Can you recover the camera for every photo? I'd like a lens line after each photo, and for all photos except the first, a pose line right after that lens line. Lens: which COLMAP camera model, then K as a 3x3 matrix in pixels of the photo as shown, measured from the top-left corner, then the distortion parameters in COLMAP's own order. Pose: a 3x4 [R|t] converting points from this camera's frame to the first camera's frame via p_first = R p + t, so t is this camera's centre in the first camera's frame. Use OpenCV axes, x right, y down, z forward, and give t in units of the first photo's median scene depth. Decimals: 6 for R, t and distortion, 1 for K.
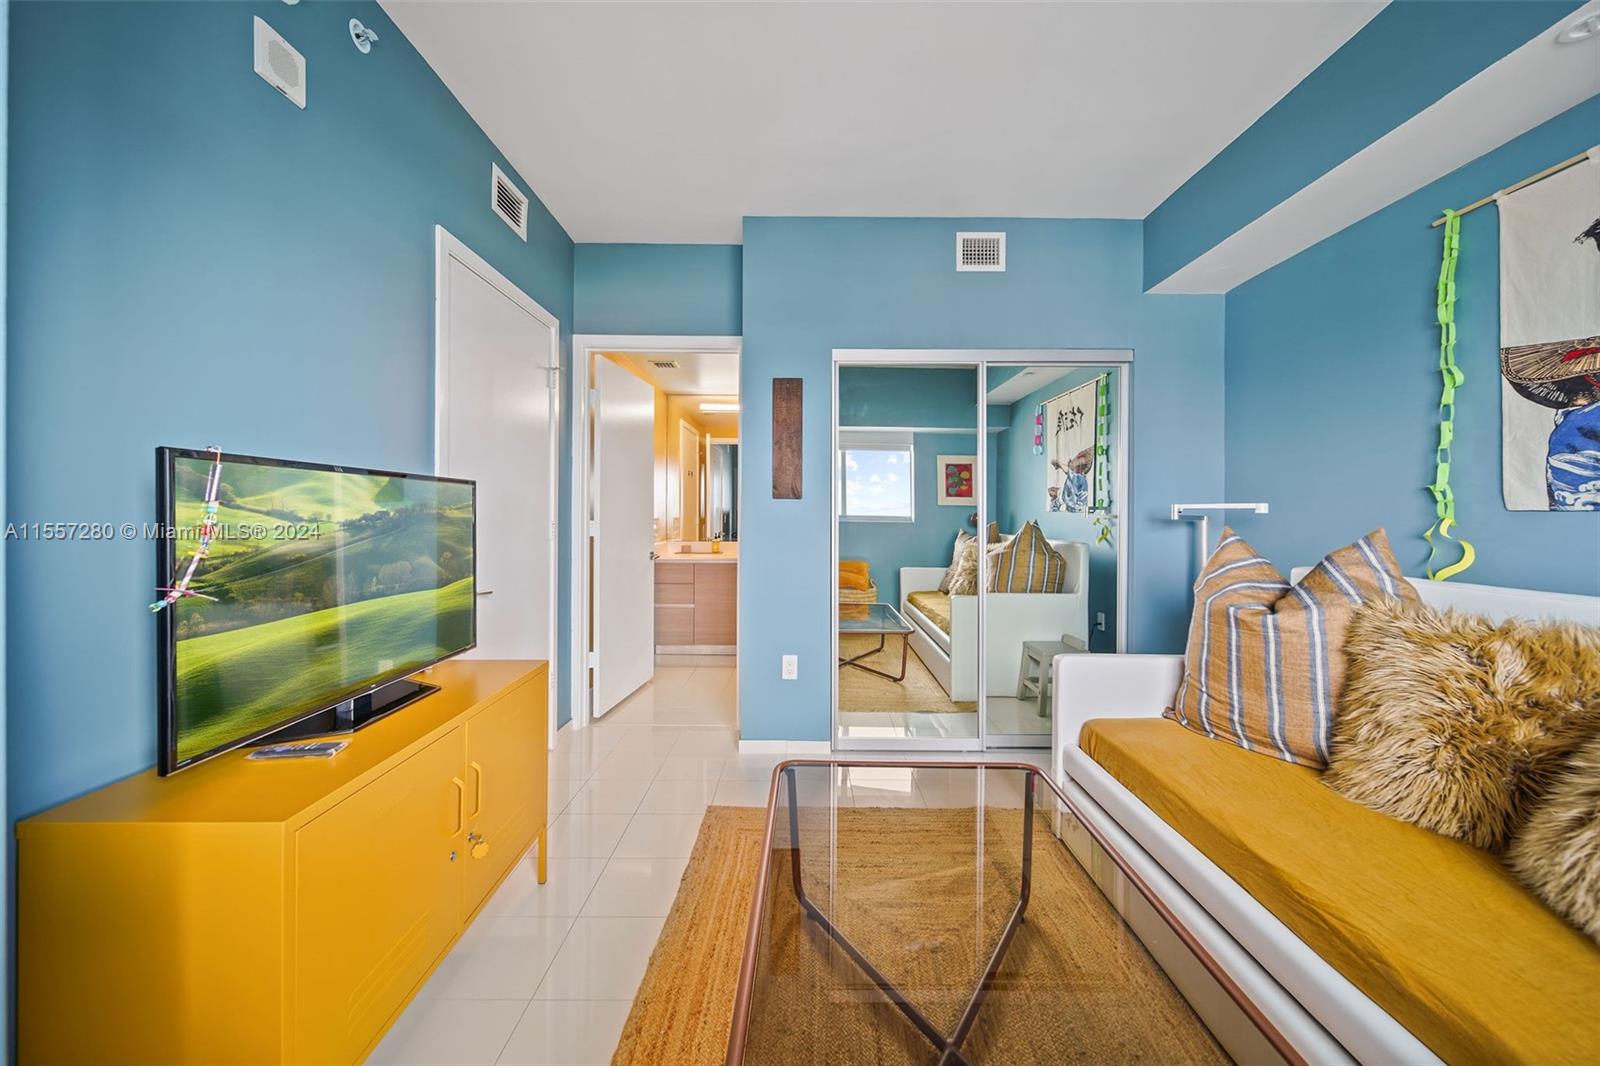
lens RADIAL K [[573.6, 0, 798.9], [0, 573.6, 528.0], [0, 0, 1]] dist [-0.000680, -0.000568]
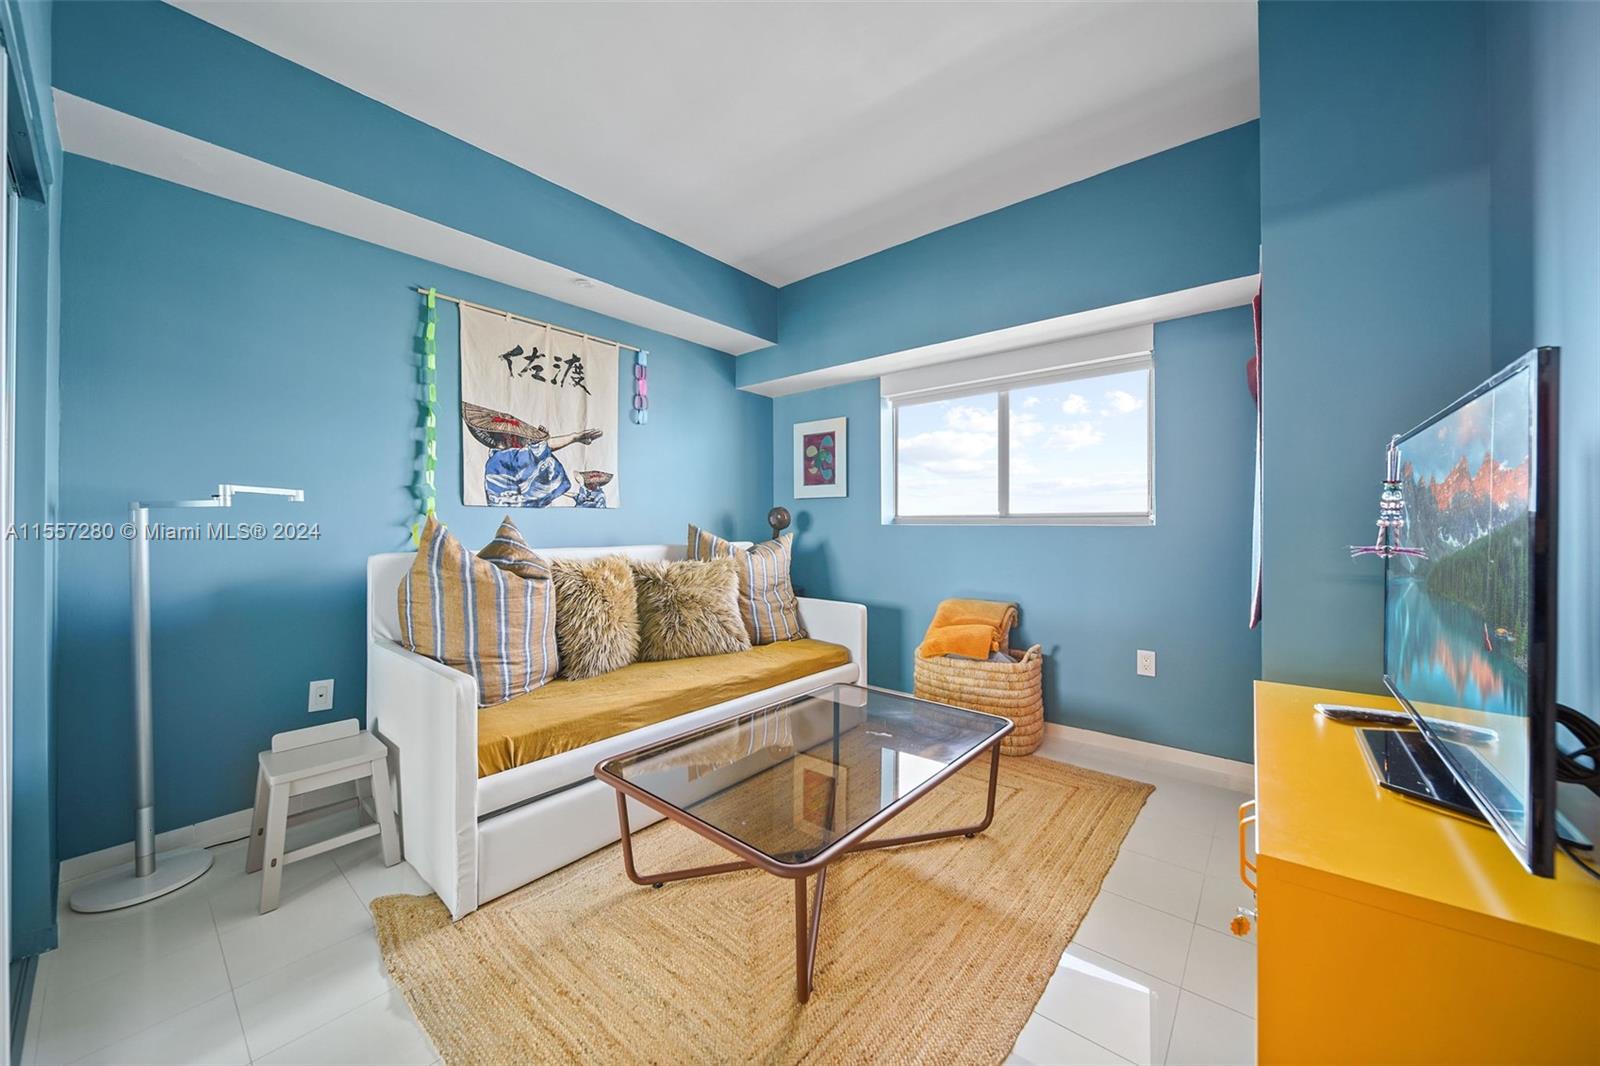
lens RADIAL K [[573.6, 0, 798.9], [0, 573.6, 528.0], [0, 0, 1]] dist [-0.000680, -0.000568]
pose [[-0.763982, -0.008969, 0.645175, -0.529912], [0.009655, 0.999633, 0.025330, 0.000998], [-0.645166, 0.025581, -0.763614, 1.747728]]
